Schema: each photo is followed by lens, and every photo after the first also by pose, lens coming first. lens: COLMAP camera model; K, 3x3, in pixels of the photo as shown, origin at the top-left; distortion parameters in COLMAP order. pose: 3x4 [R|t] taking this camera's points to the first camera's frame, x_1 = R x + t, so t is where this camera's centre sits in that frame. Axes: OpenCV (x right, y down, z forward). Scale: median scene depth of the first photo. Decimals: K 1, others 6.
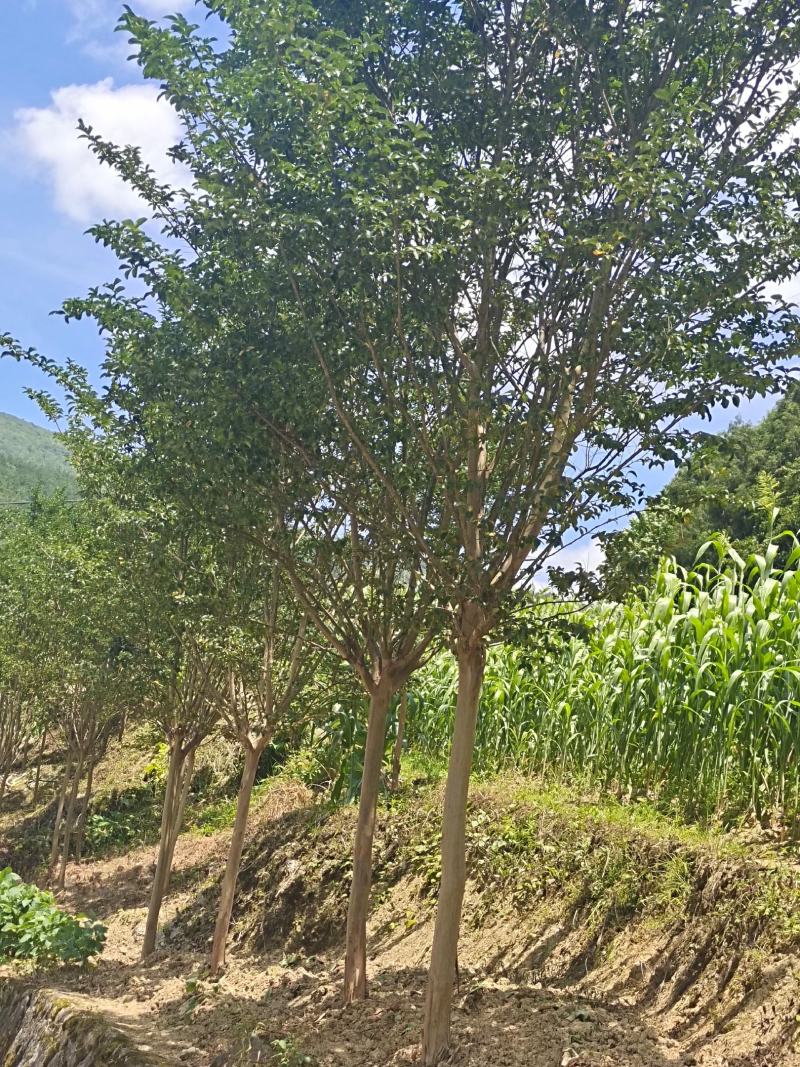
lens RADIAL K [[1569.5, 0, 400.0], [0, 1569.5, 533.5], [0, 0, 1]] dist [0.091634, 0.024645]
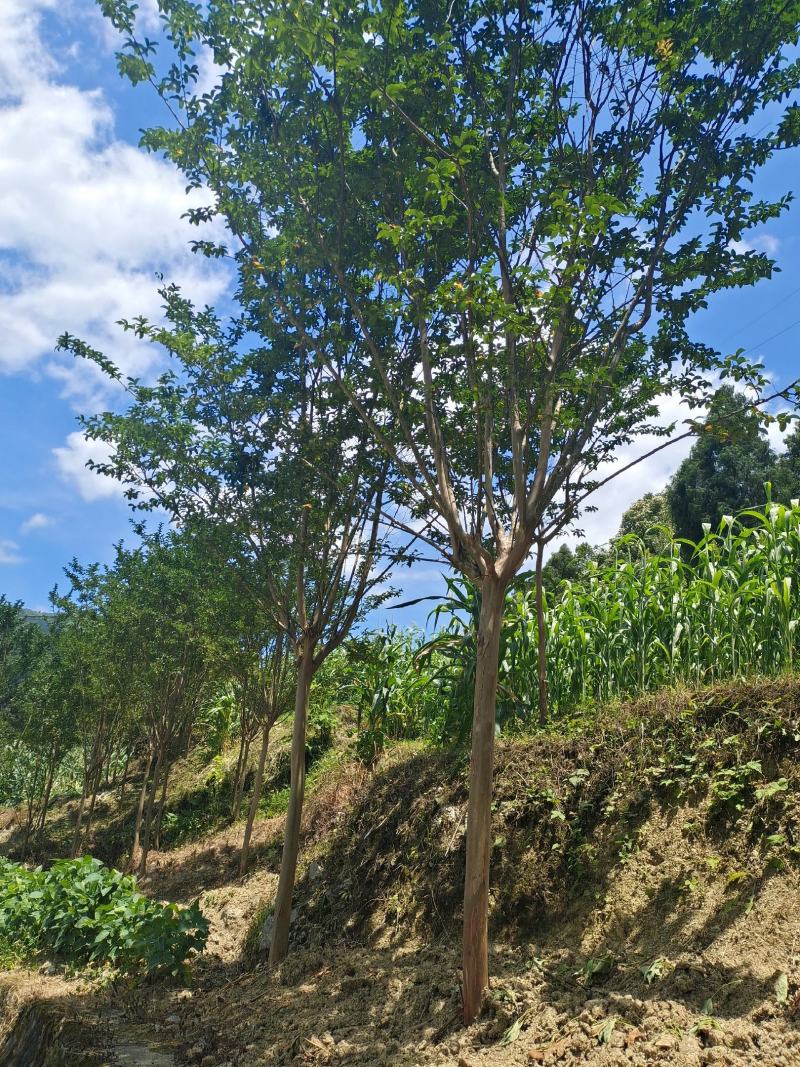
lens RADIAL K [[800.2, 0, 394.0], [0, 800.2, 533.3], [0, 0, 1]] dist [0.023787, -0.005734]
pose [[0.994354, -0.034820, 0.100237, -0.114626], [0.051303, 0.984642, -0.166877, 0.120981], [-0.092887, 0.171077, 0.980869, 0.515204]]
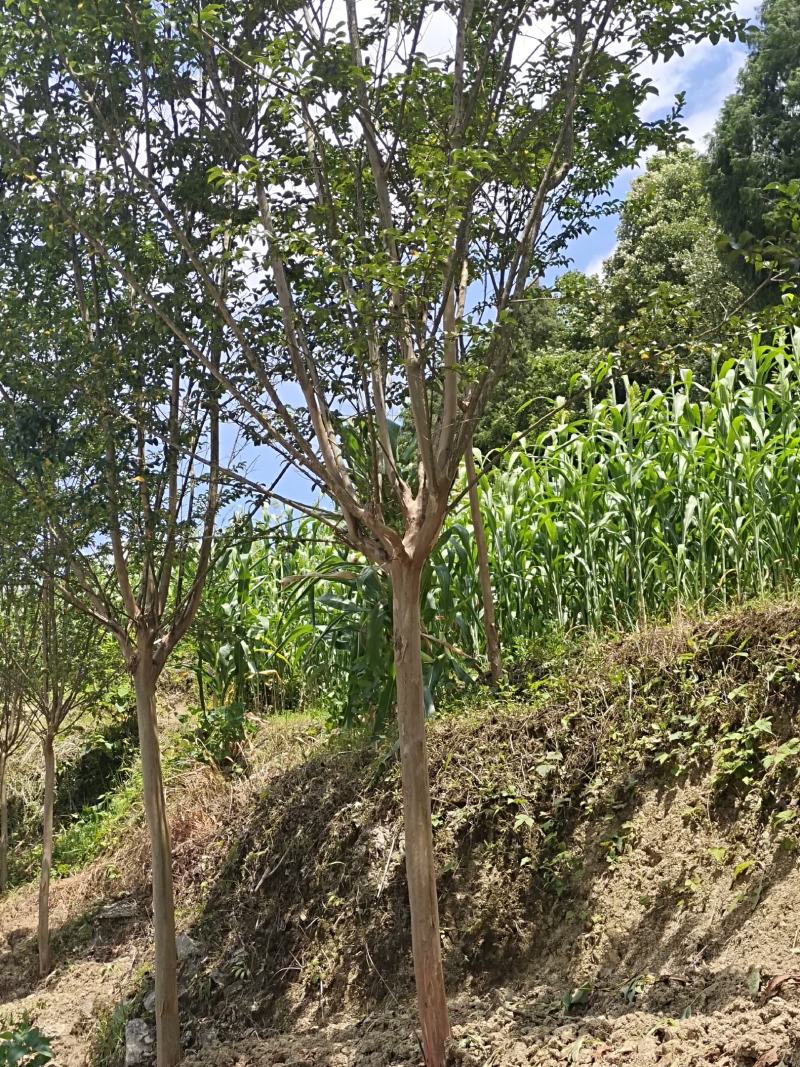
lens RADIAL K [[1569.5, 0, 400.0], [0, 1569.5, 533.5], [0, 0, 1]] dist [0.091634, 0.024645]
pose [[0.962149, -0.178540, 0.205894, -0.139952], [0.180988, 0.983460, 0.007043, 0.083770], [-0.203746, 0.030488, 0.978549, 0.376134]]
